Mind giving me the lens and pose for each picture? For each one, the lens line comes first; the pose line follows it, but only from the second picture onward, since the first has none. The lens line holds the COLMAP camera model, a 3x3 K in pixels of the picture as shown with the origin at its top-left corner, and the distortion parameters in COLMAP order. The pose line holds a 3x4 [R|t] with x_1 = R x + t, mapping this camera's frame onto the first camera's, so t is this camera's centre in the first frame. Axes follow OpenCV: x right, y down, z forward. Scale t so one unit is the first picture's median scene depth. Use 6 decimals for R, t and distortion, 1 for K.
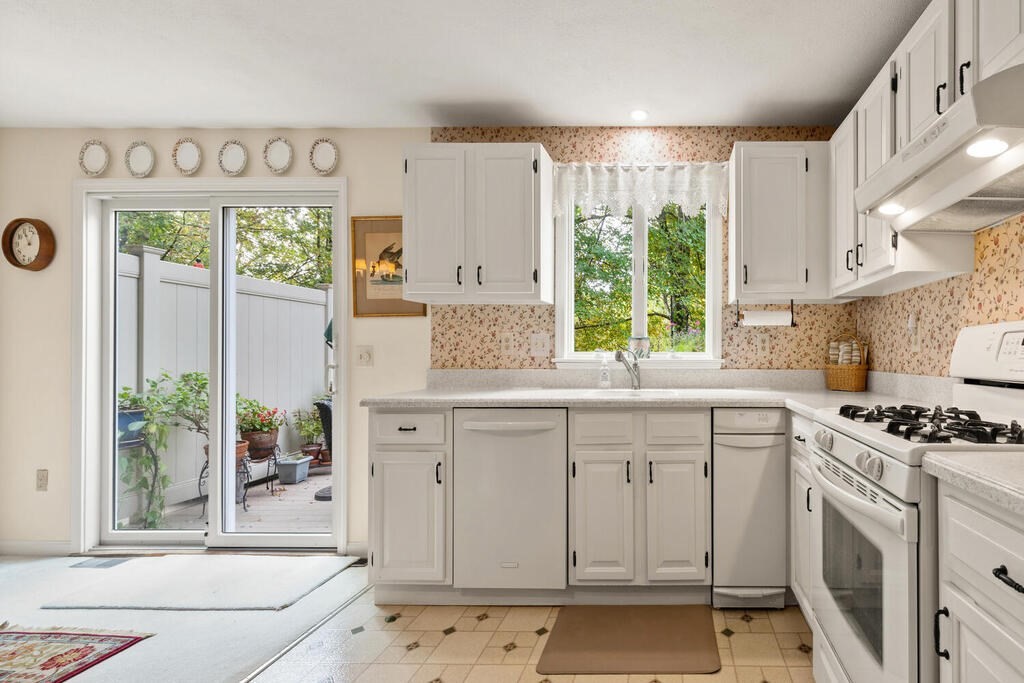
lens RADIAL K [[477.8, 0, 512.0], [0, 477.8, 350.7], [0, 0, 1]] dist [0.016171, -0.000271]
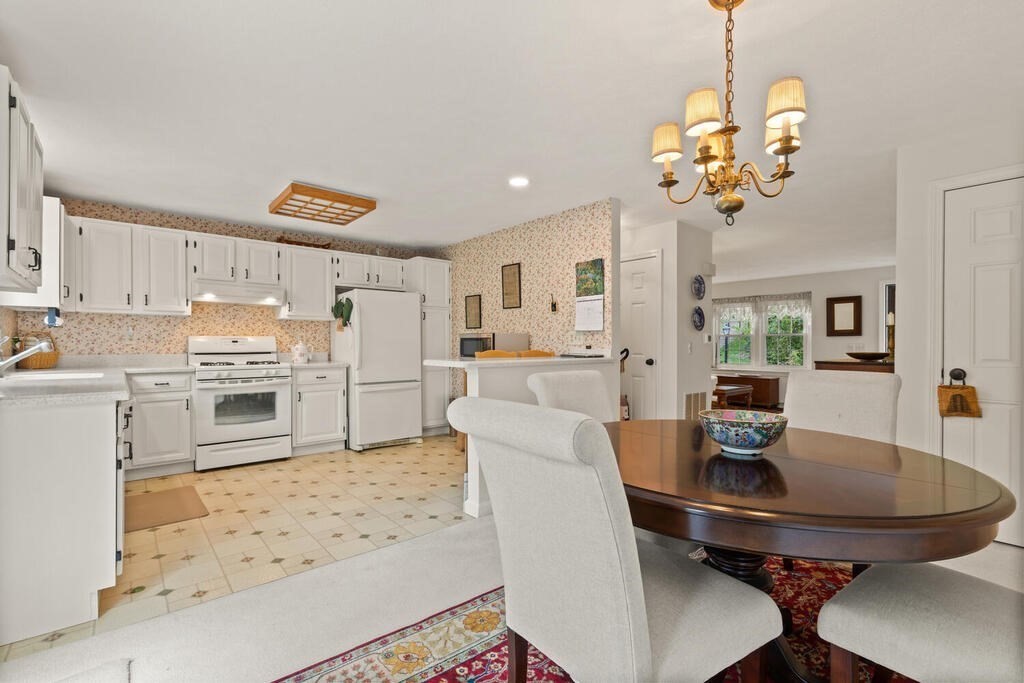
lens RADIAL K [[460.3, 0, 509.7], [0, 460.3, 346.1], [0, 0, 1]] dist [0.016926, -0.000666]
pose [[-0.735927, -0.004556, 0.677046, -1.243448], [-0.005463, 0.999985, 0.000791, 0.000605], [-0.677039, -0.003116, -0.735940, 0.930570]]
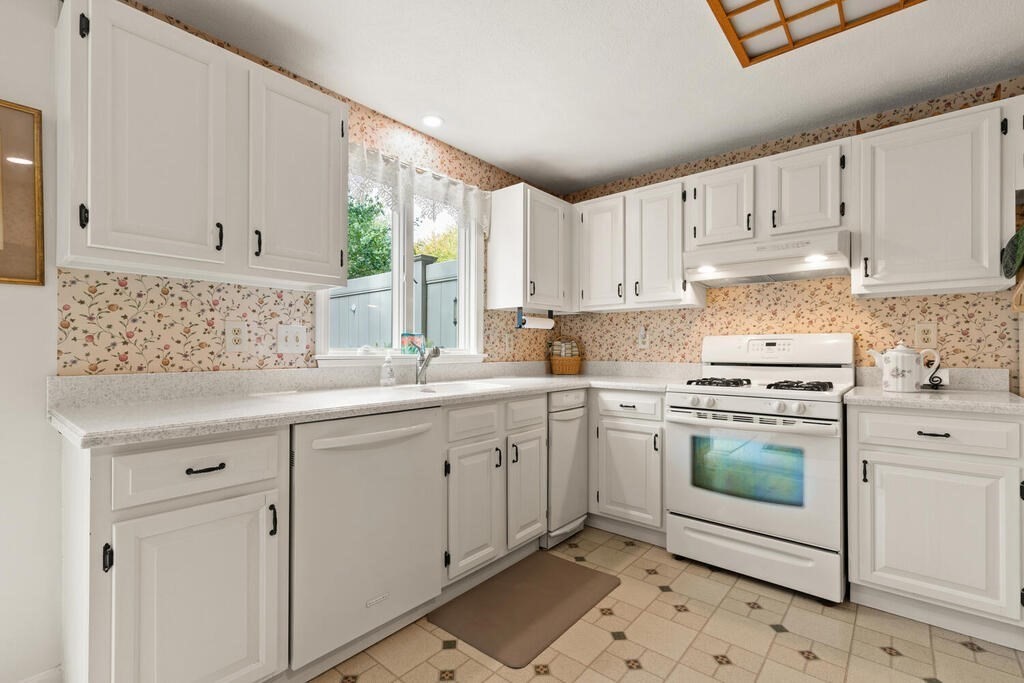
lens RADIAL K [[460.3, 0, 509.7], [0, 460.3, 346.1], [0, 0, 1]] dist [0.016926, -0.000666]
pose [[0.550101, 0.004930, 0.835084, -0.500665], [-0.005243, 0.999983, -0.002450, -0.000044], [-0.835082, -0.003030, 0.550117, 0.315969]]
